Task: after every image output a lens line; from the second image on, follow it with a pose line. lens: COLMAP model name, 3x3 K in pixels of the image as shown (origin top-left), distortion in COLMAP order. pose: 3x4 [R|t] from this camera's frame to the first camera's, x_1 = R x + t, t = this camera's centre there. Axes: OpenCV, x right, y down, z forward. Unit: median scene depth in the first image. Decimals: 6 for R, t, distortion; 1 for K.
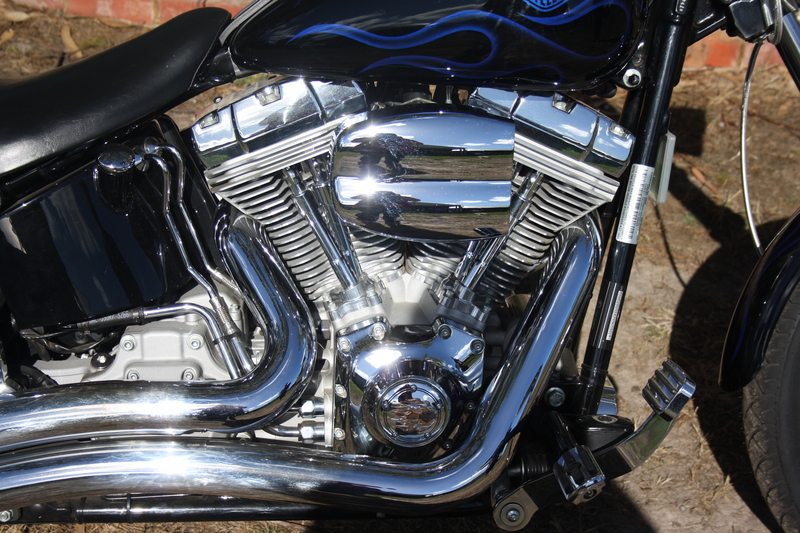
lens RADIAL K [[1365.9, 0, 400.0], [0, 1365.9, 266.5], [0, 0, 1]] dist [0.039558, 0.067011]
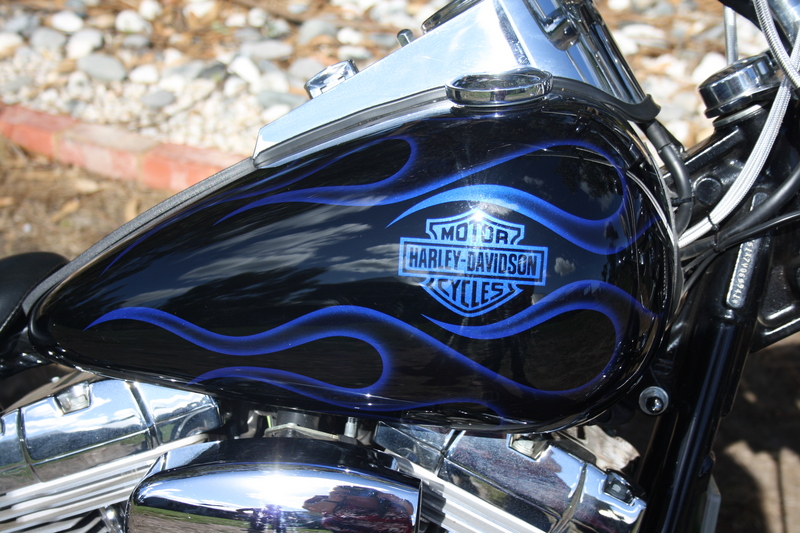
lens RADIAL K [[1324.0, 0, 400.0], [0, 1324.0, 266.5], [0, 0, 1]] dist [0.039819, 0.158652]
pose [[0.986527, 0.058468, -0.152791, 0.145252], [-0.073733, 0.992625, -0.096227, -0.132540], [0.146038, 0.106196, 0.983563, 0.371672]]
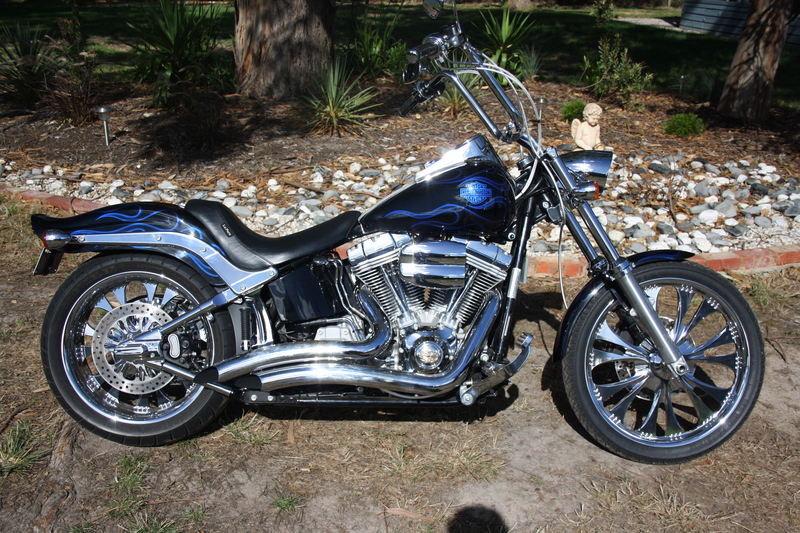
lens RADIAL K [[872.2, 0, 400.0], [0, 872.2, 266.5], [0, 0, 1]] dist [-0.099060, 0.004280]
pose [[0.999703, 0.001288, -0.024324, -0.005816], [-0.007183, 0.969788, -0.243844, 0.337585], [0.023275, 0.243946, 0.969509, -0.638168]]
